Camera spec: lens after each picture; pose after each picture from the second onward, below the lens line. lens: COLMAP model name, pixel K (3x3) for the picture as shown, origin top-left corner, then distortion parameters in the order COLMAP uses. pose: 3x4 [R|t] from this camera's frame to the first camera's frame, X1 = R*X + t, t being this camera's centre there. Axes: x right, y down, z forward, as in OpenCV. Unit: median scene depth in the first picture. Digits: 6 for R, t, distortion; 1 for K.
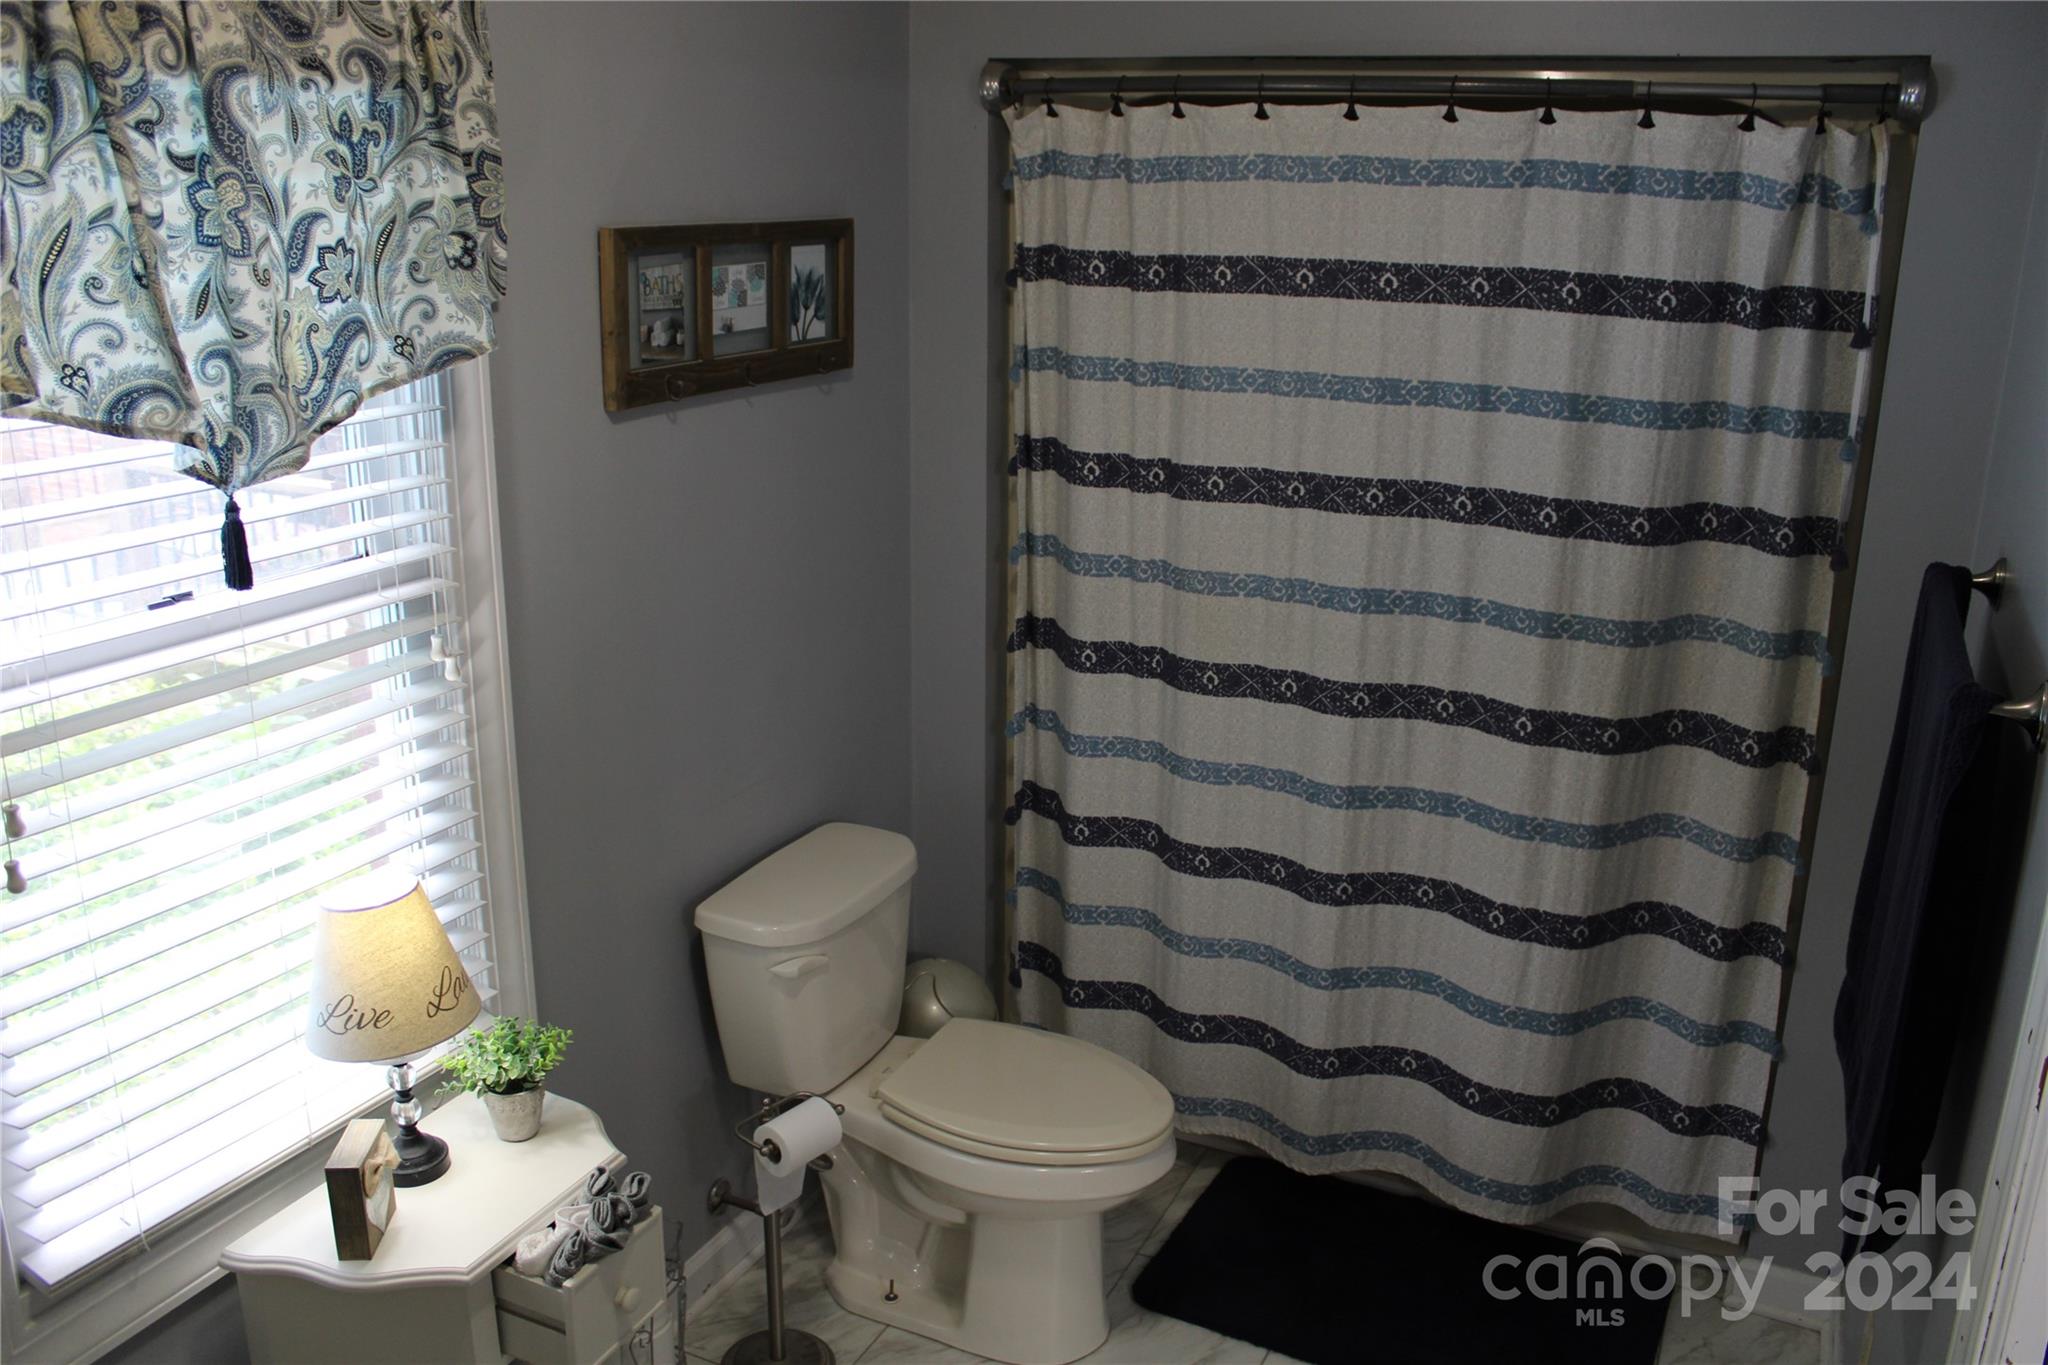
lens RADIAL K [[1694.1, 0, 1029.3], [0, 1694.1, 675.4], [0, 0, 1]] dist [-0.124060, 0.076952]
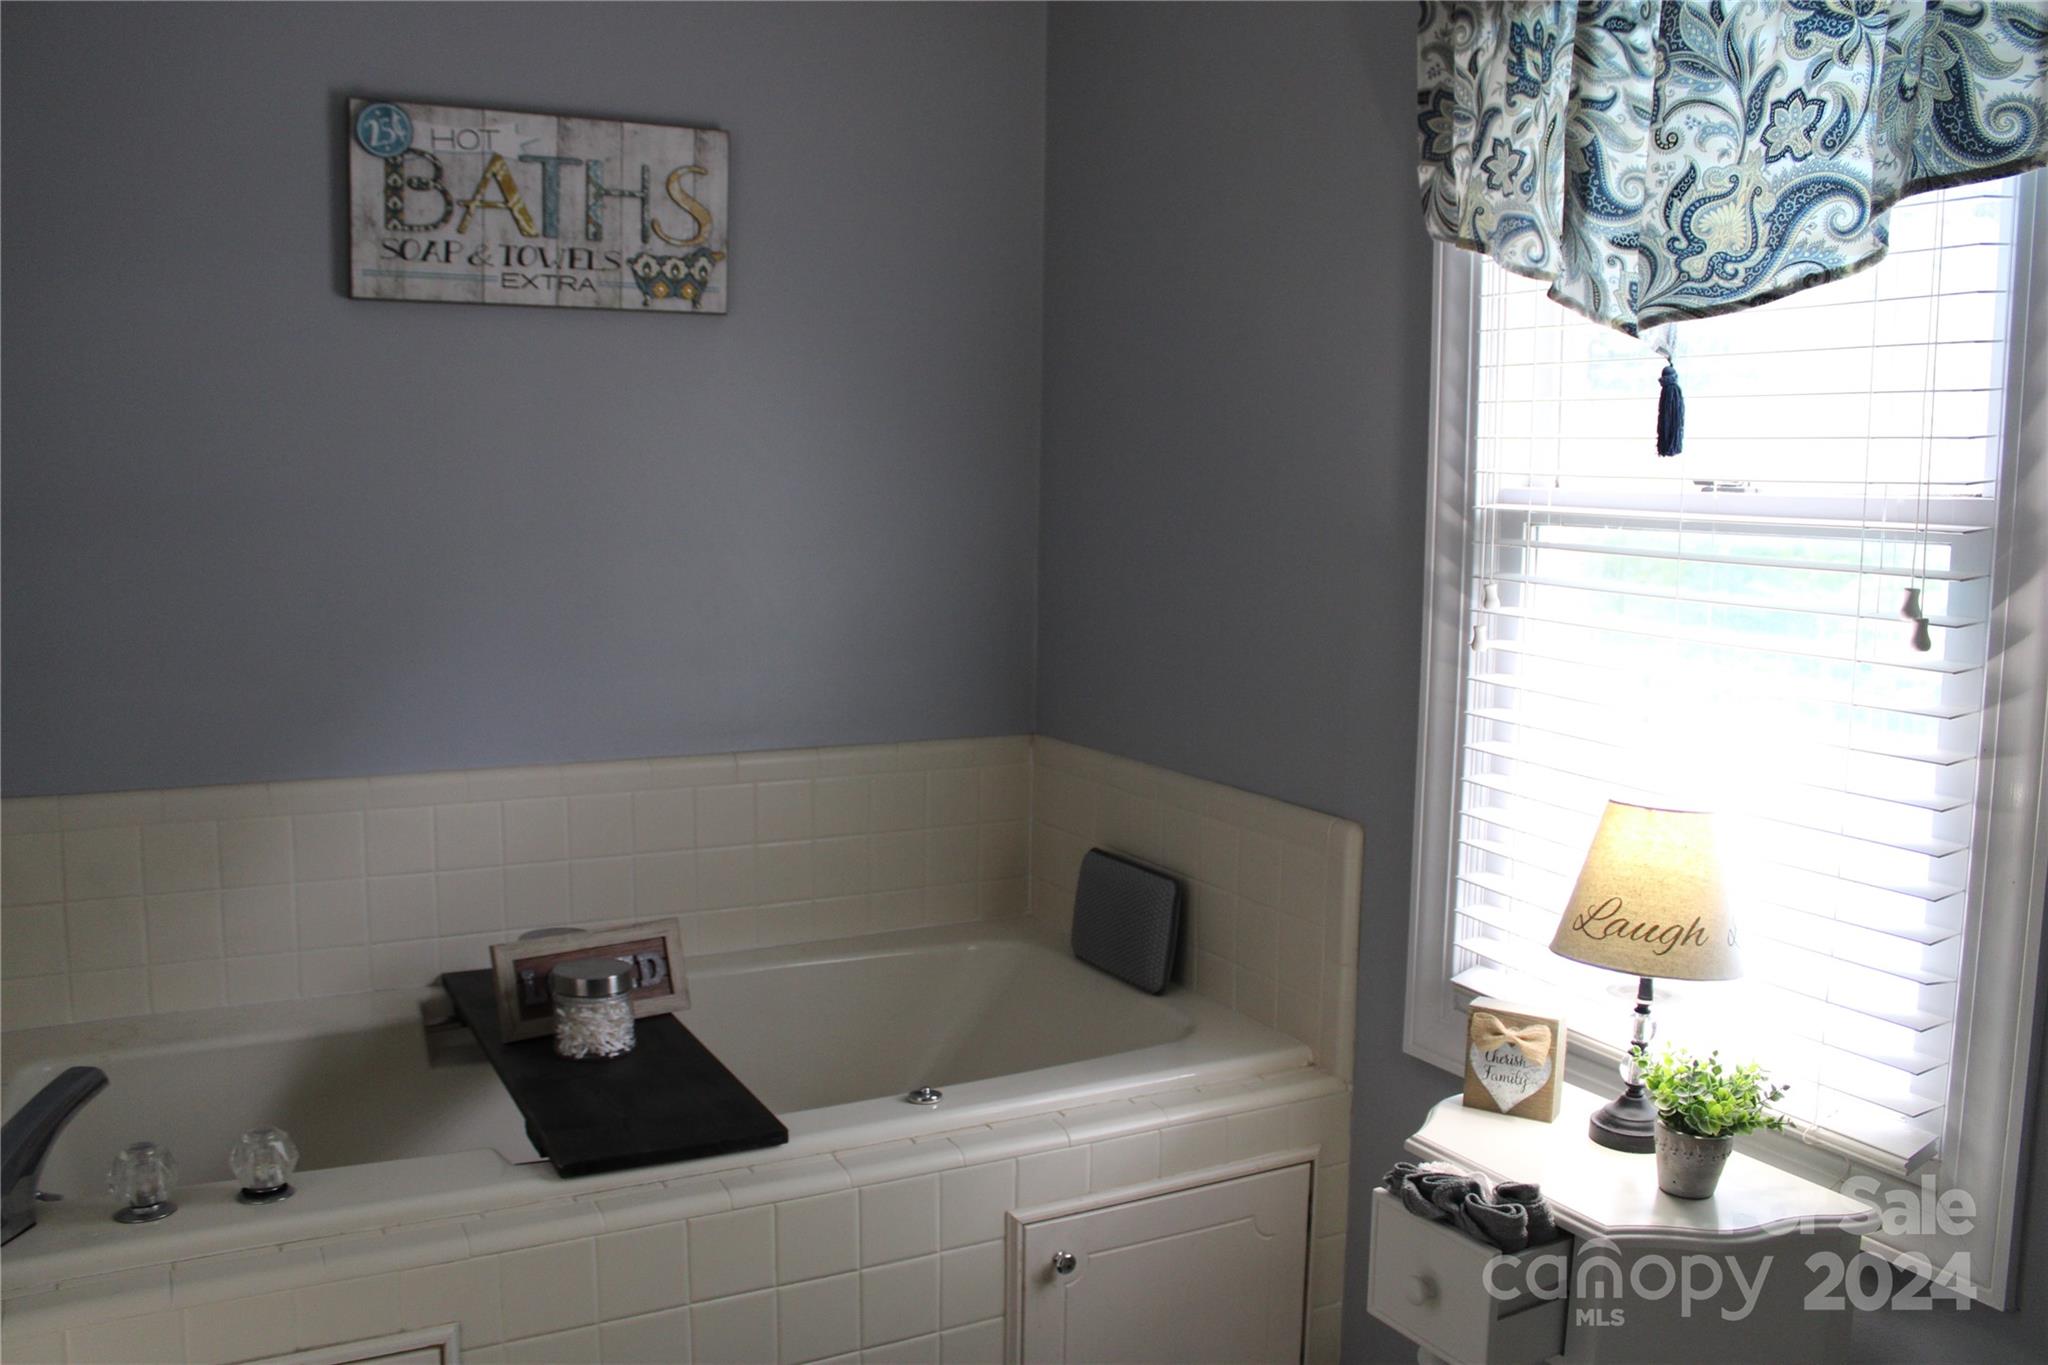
lens RADIAL K [[1694.1, 0, 1025.2], [0, 1694.1, 677.1], [0, 0, 1]] dist [-0.124060, 0.076952]
pose [[-0.579290, 0.072513, -0.811890, 0.588101], [-0.252423, 0.931114, 0.263267, -0.095562], [0.775052, 0.357448, -0.521081, 1.273716]]
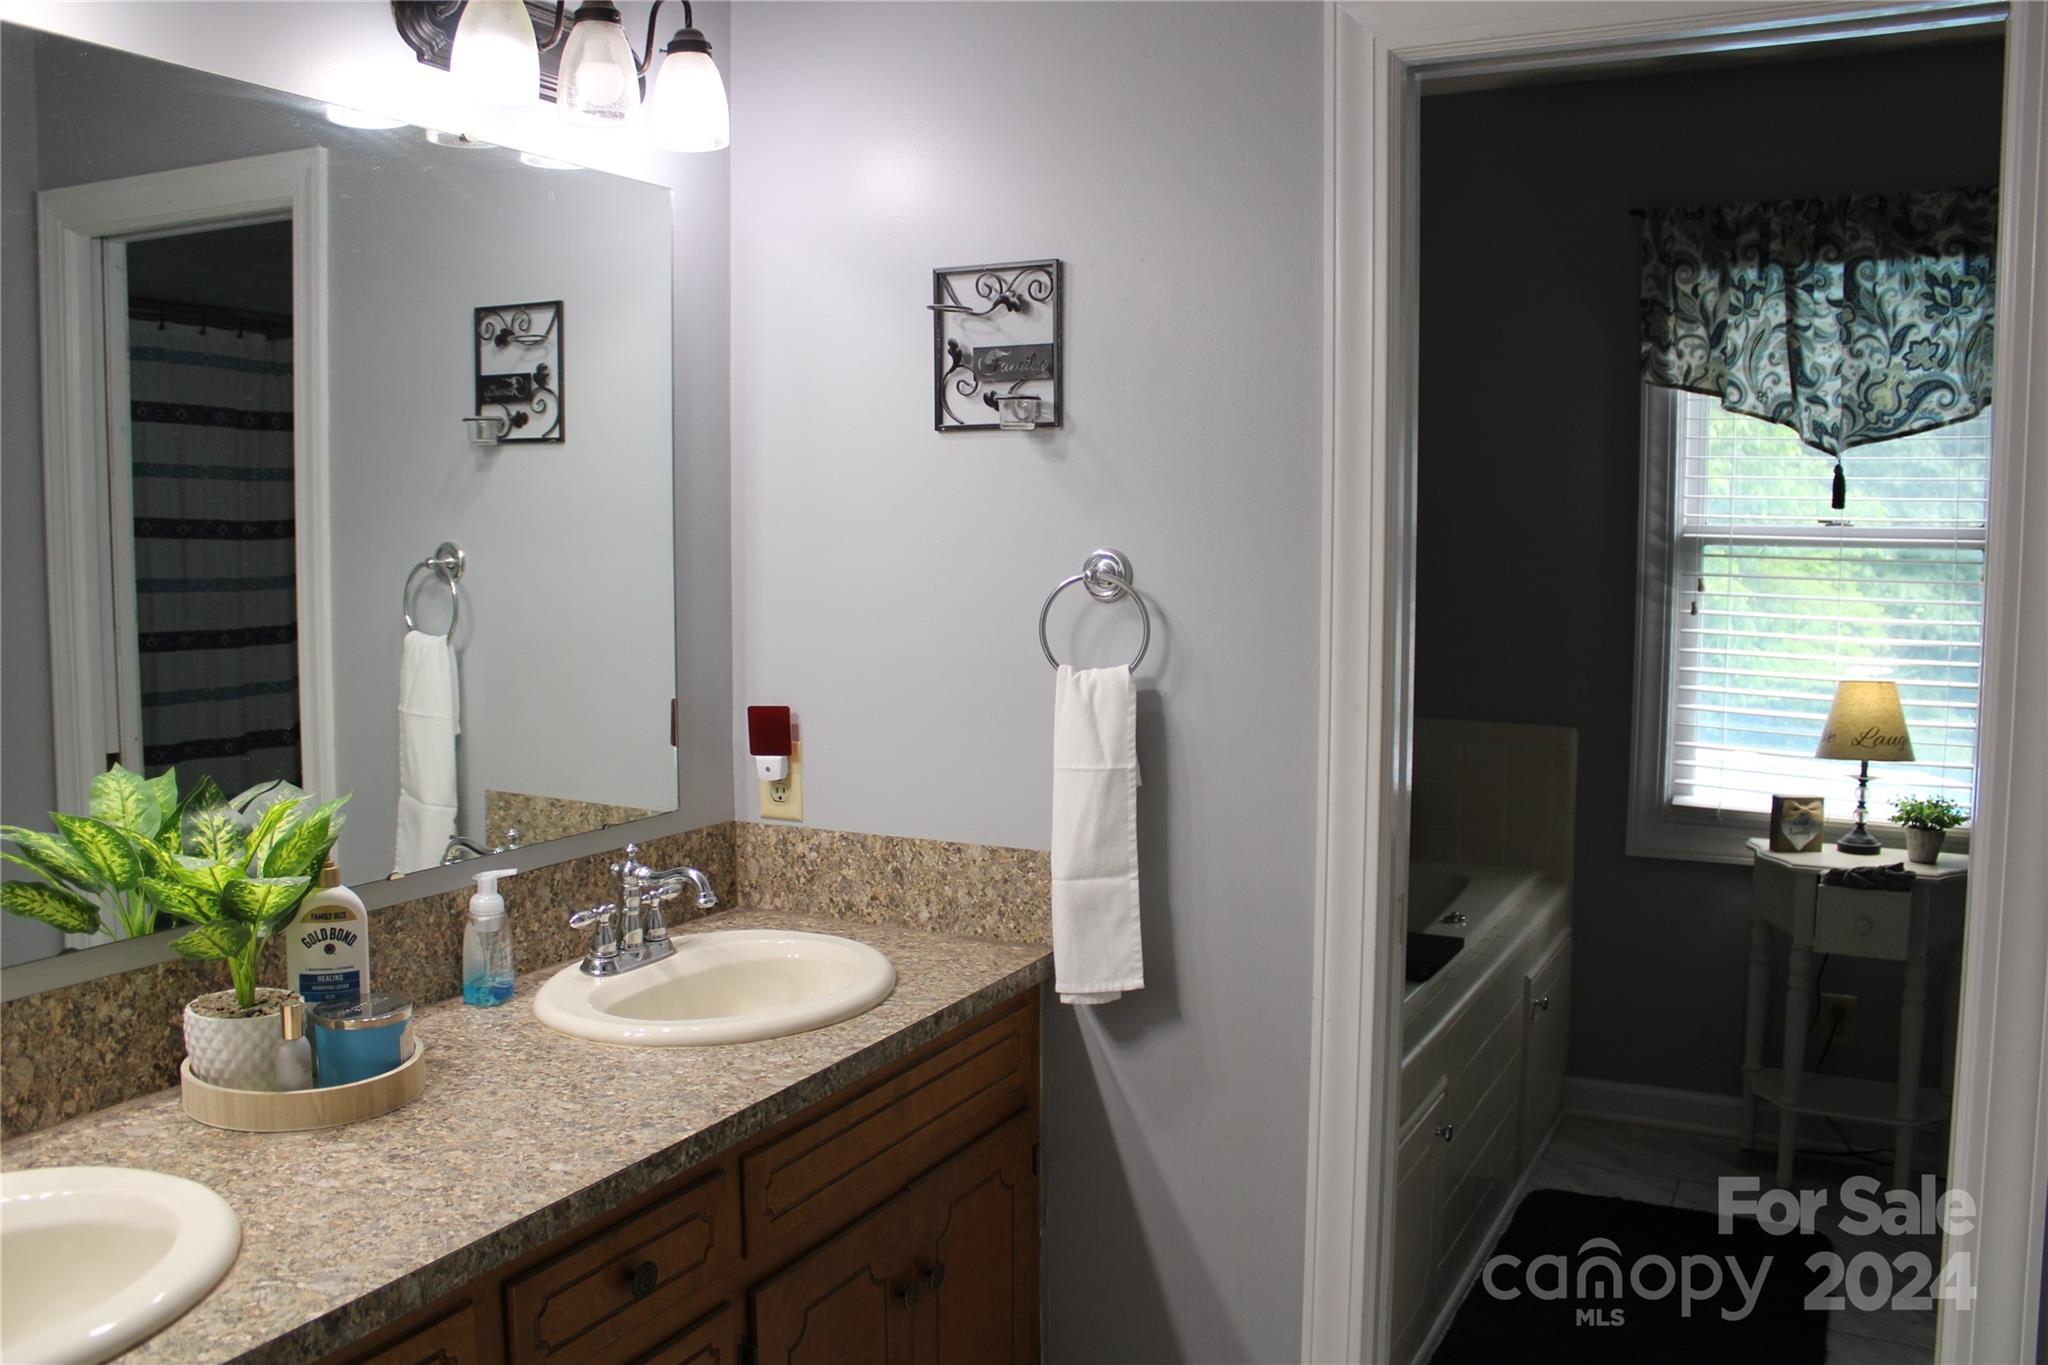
lens RADIAL K [[1694.1, 0, 1015.2], [0, 1694.1, 683.5], [0, 0, 1]] dist [-0.124060, 0.076952]
pose [[-0.042276, 0.085551, -0.995436, 1.585533], [-0.285375, 0.953786, 0.094091, 0.247896], [0.957483, 0.288050, -0.015909, 0.131271]]
